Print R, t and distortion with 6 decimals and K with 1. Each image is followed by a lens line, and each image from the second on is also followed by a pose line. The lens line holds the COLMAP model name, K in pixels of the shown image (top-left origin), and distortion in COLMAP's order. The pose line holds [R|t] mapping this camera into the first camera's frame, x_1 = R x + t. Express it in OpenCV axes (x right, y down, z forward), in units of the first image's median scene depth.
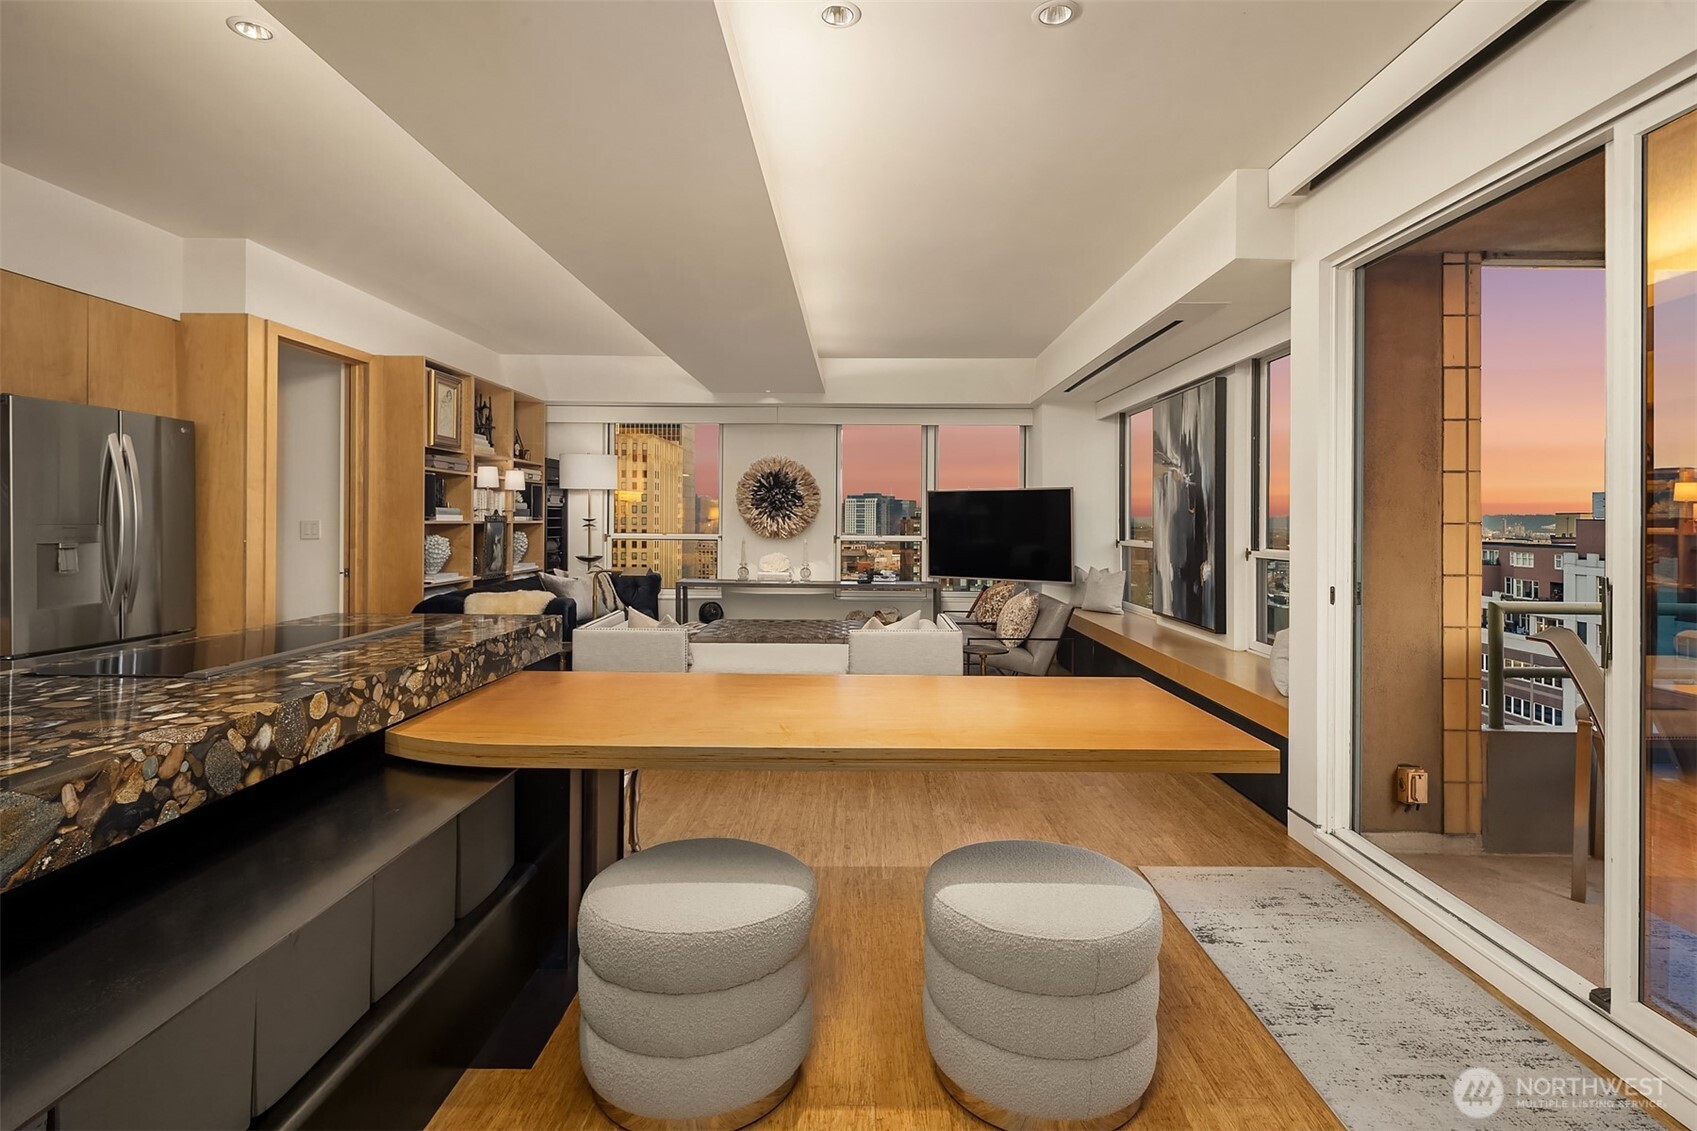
lens RADIAL K [[818.6, 0, 844.1], [0, 818.6, 521.9], [0, 0, 1]] dist [-0.001281, -0.002084]
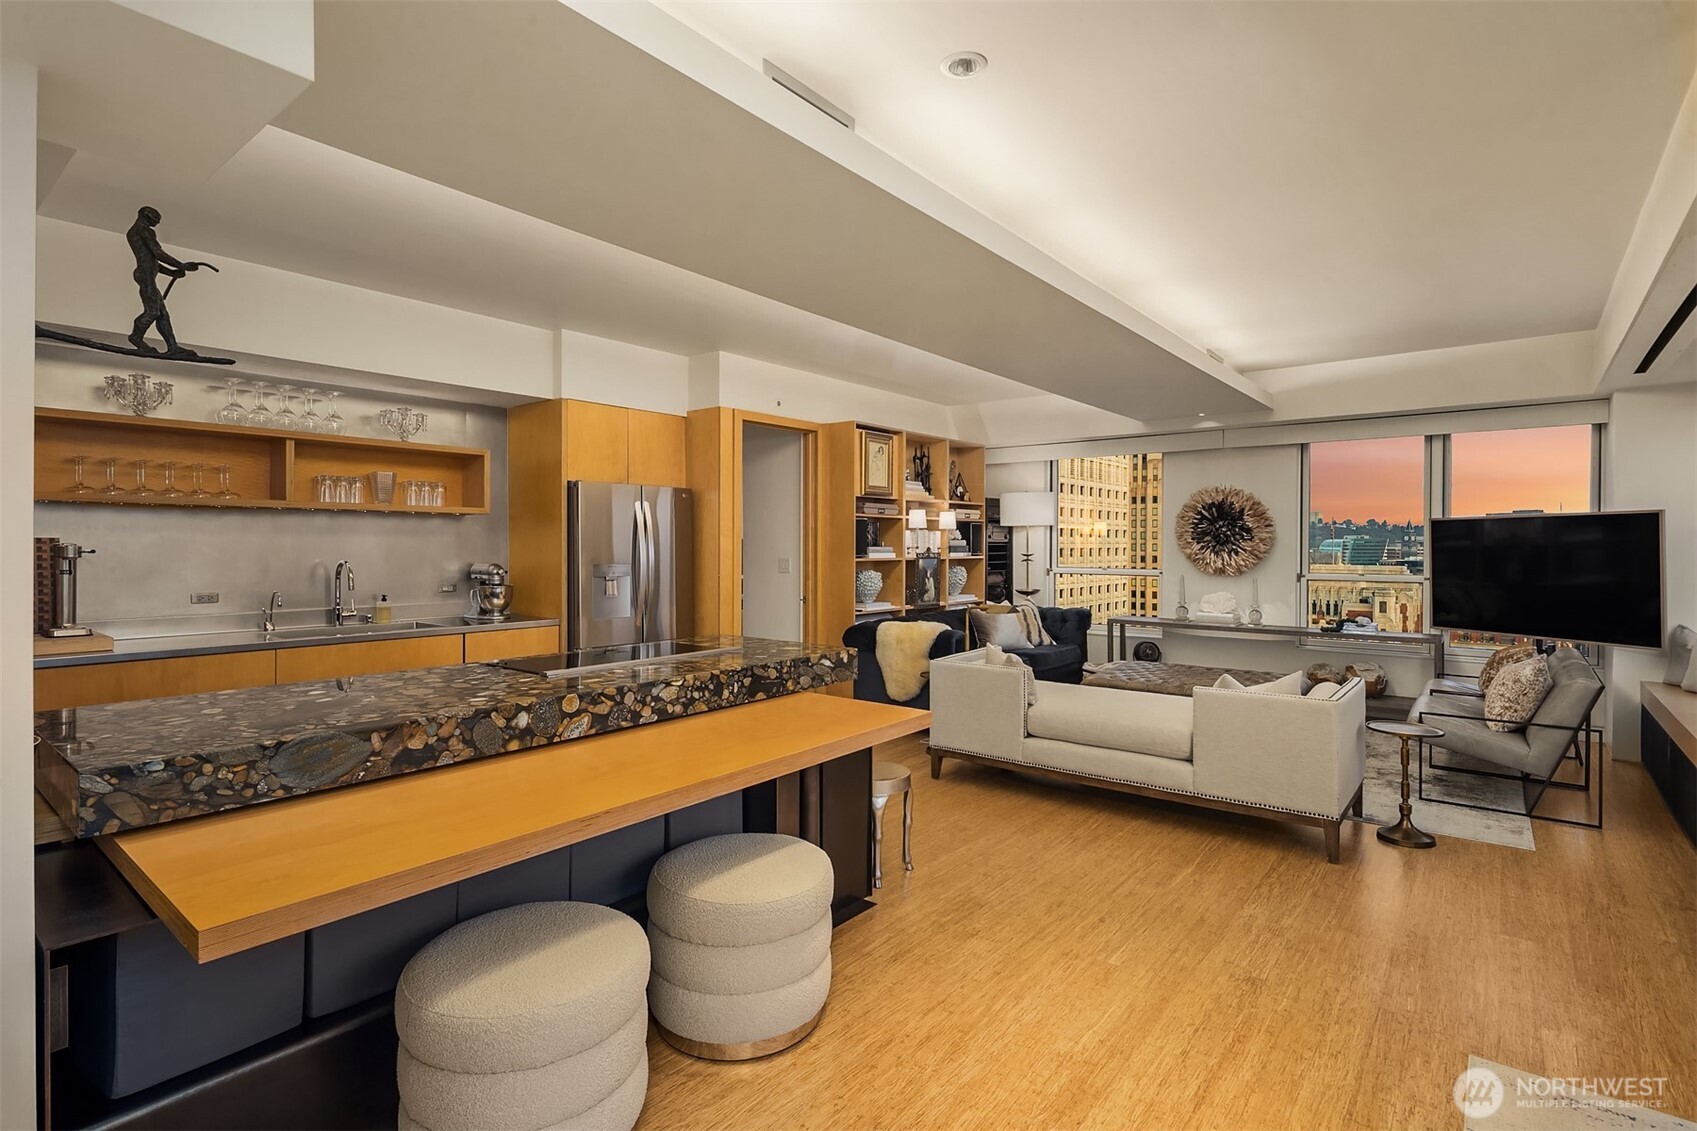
lens RADIAL K [[816.1, 0, 854.8], [0, 816.1, 549.6], [0, 0, 1]] dist [0.012219, -0.009407]
pose [[0.791610, -0.001128, -0.611026, 0.288696], [0.002432, 0.999996, 0.001305, -0.021331], [0.611022, -0.002519, 0.791609, 0.075164]]
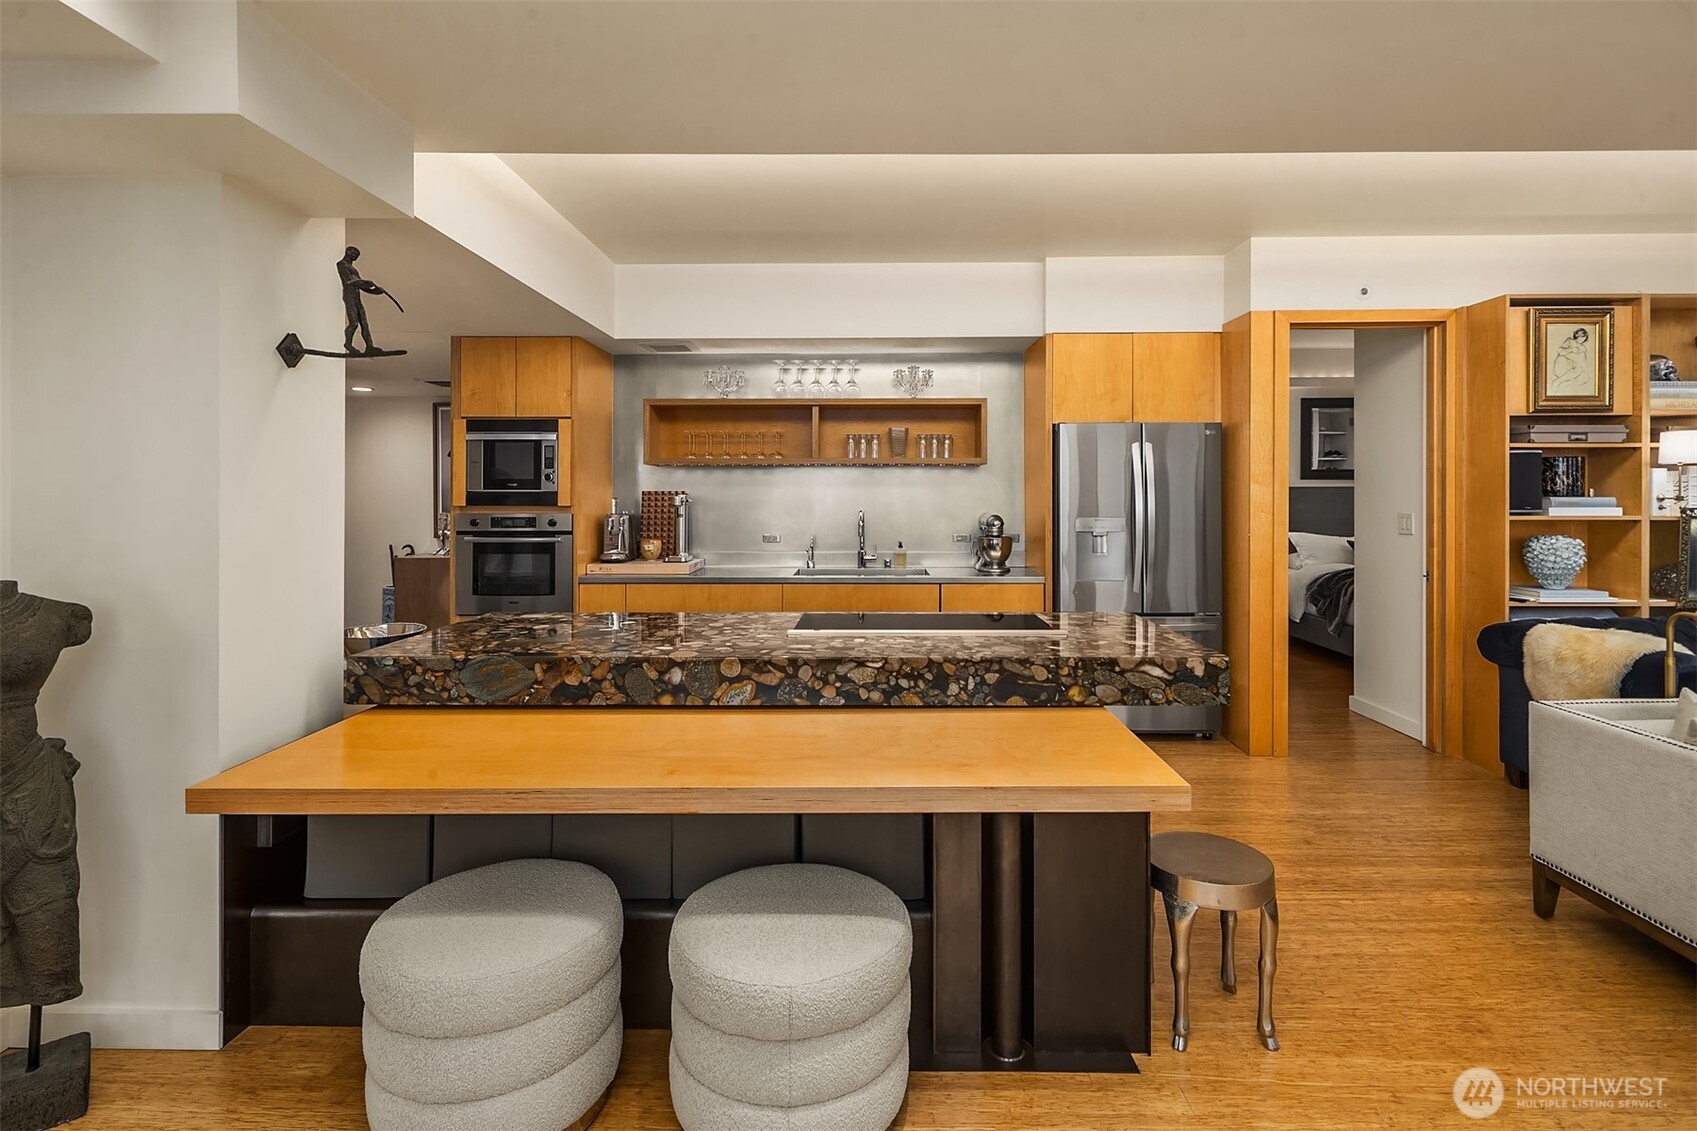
lens RADIAL K [[830.7, 0, 858.7], [0, 830.7, 494.0], [0, 0, 1]] dist [0.002701, -0.000694]
pose [[0.003417, -0.007474, -0.999966, 0.323749], [0.000371, 0.999972, -0.007473, -0.021171], [0.999994, -0.000346, 0.003419, 0.547093]]
